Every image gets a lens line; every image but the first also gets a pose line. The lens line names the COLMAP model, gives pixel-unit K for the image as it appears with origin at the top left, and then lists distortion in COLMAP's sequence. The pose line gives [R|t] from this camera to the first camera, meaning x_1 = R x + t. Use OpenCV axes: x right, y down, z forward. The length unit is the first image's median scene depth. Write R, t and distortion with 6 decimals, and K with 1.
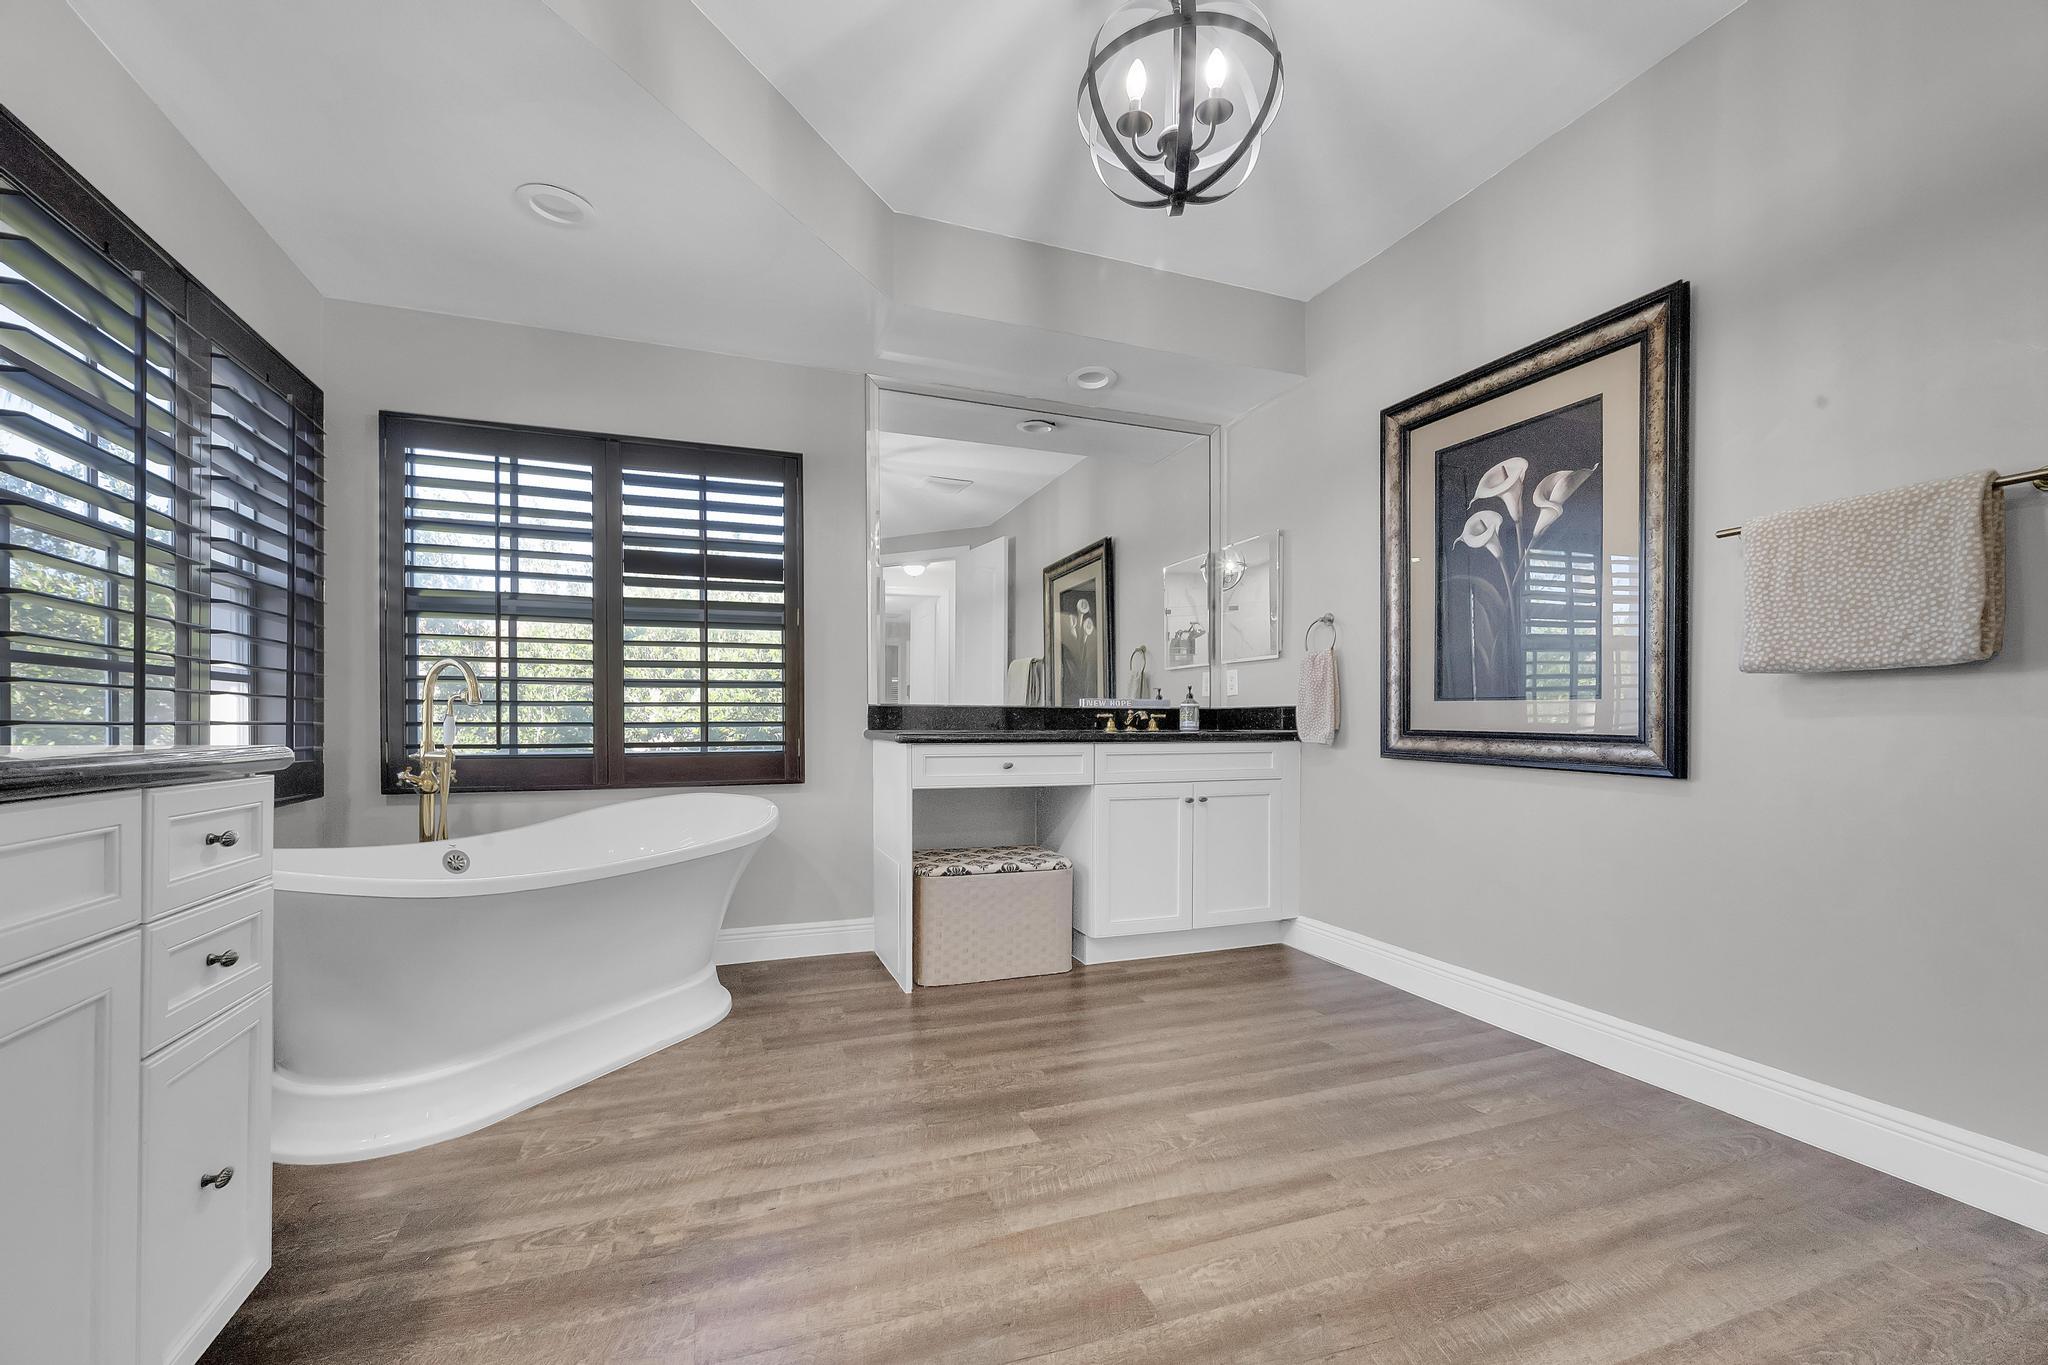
lens RADIAL K [[806.1, 0, 1037.3], [0, 806.1, 732.6], [0, 0, 1]] dist [0.006039, 0.000478]
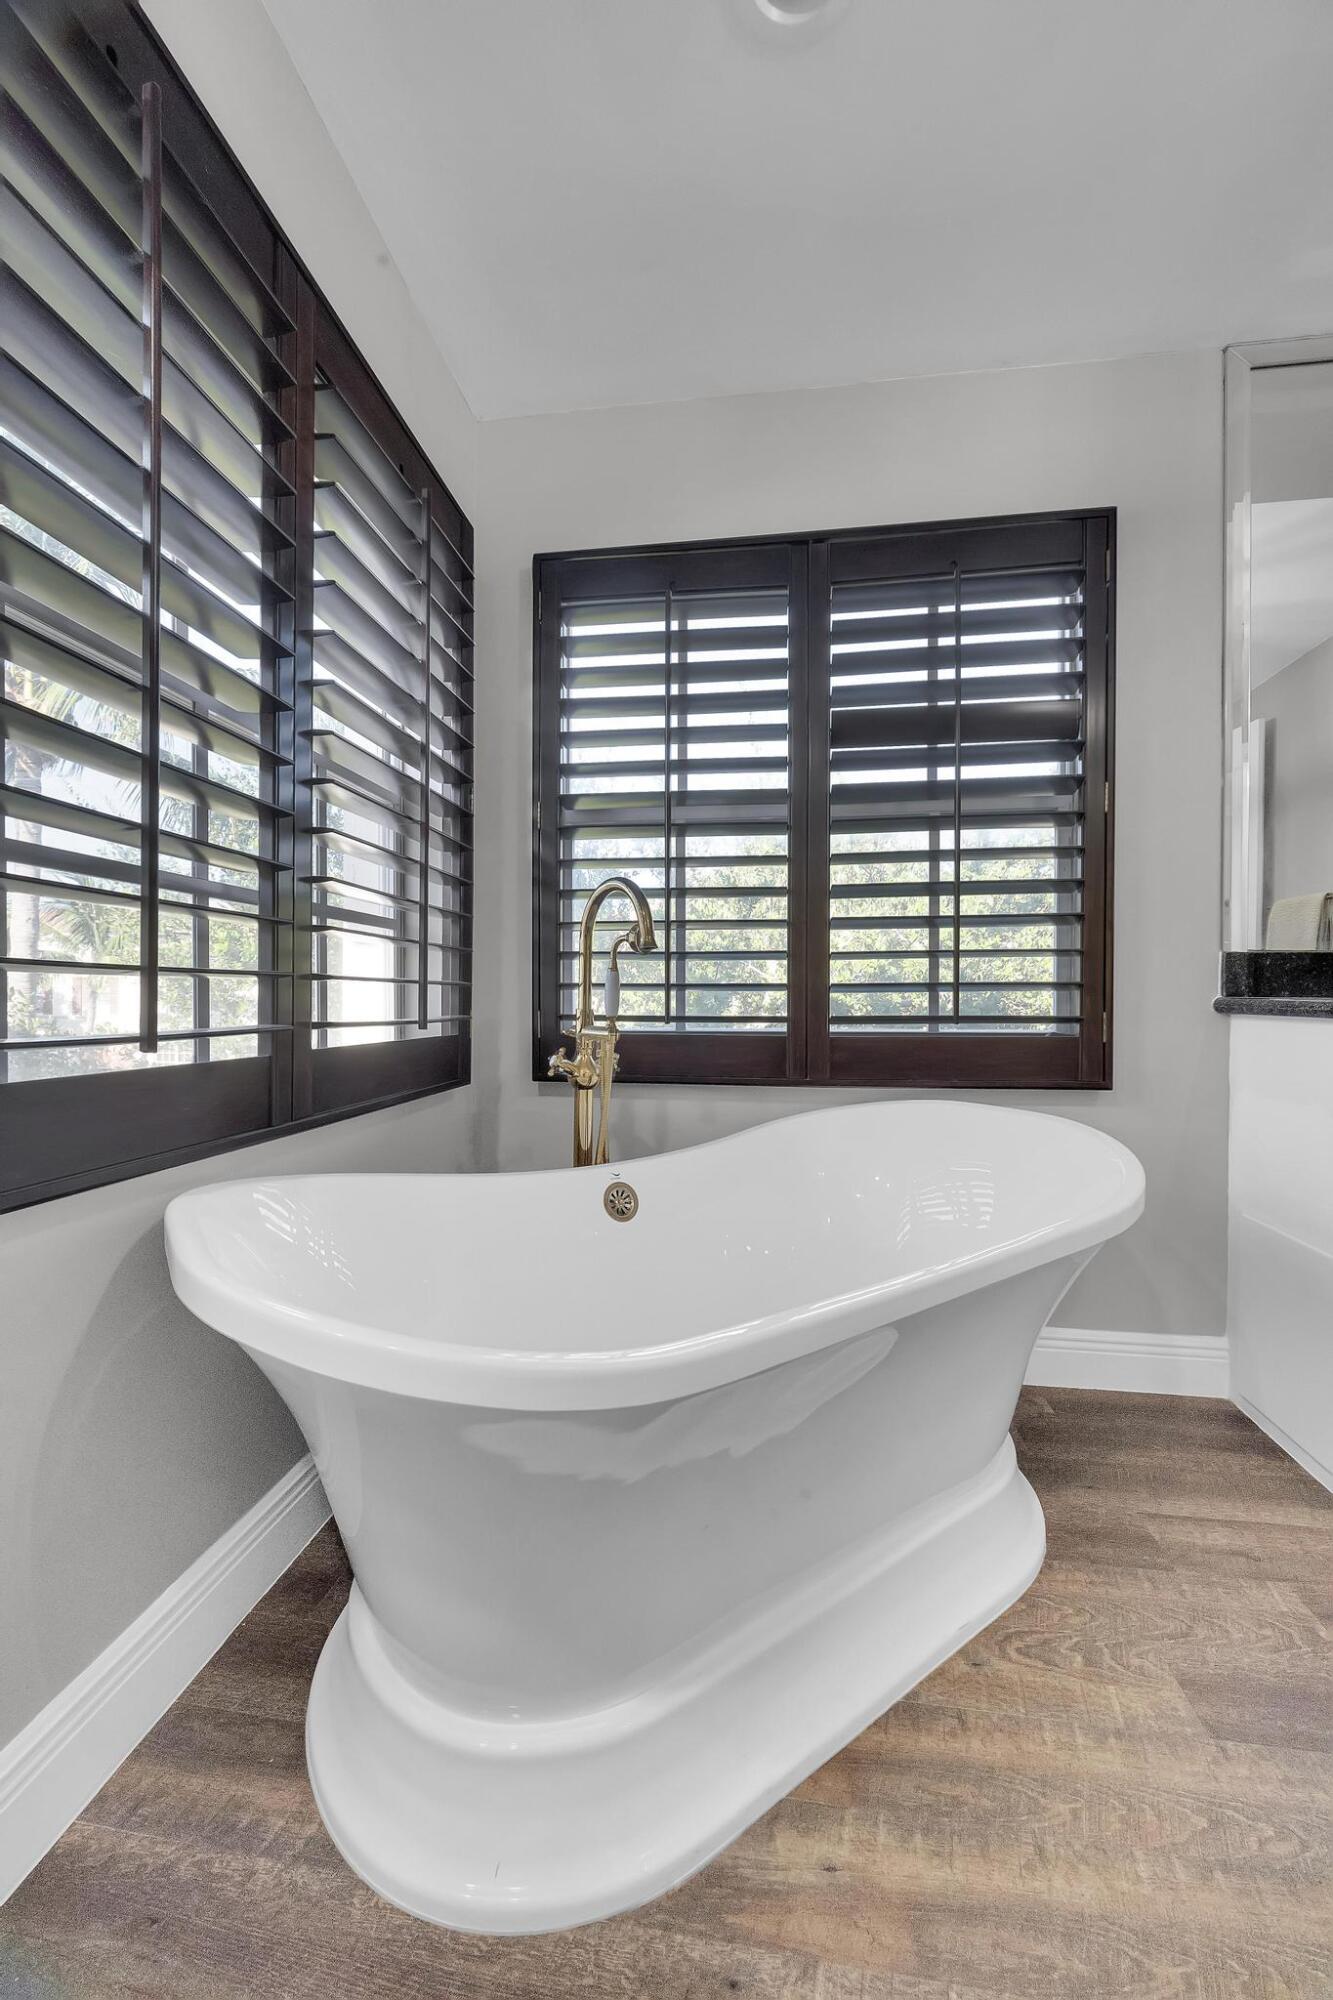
lens RADIAL K [[787.2, 0, 667.8], [0, 787.2, 1008.2], [0, 0, 1]] dist [0.006039, 0.000478]
pose [[0.867014, 0.008439, -0.498212, -0.335145], [-0.008438, 0.999962, 0.002255, 0.006393], [0.498212, 0.002249, 0.867052, 0.425644]]
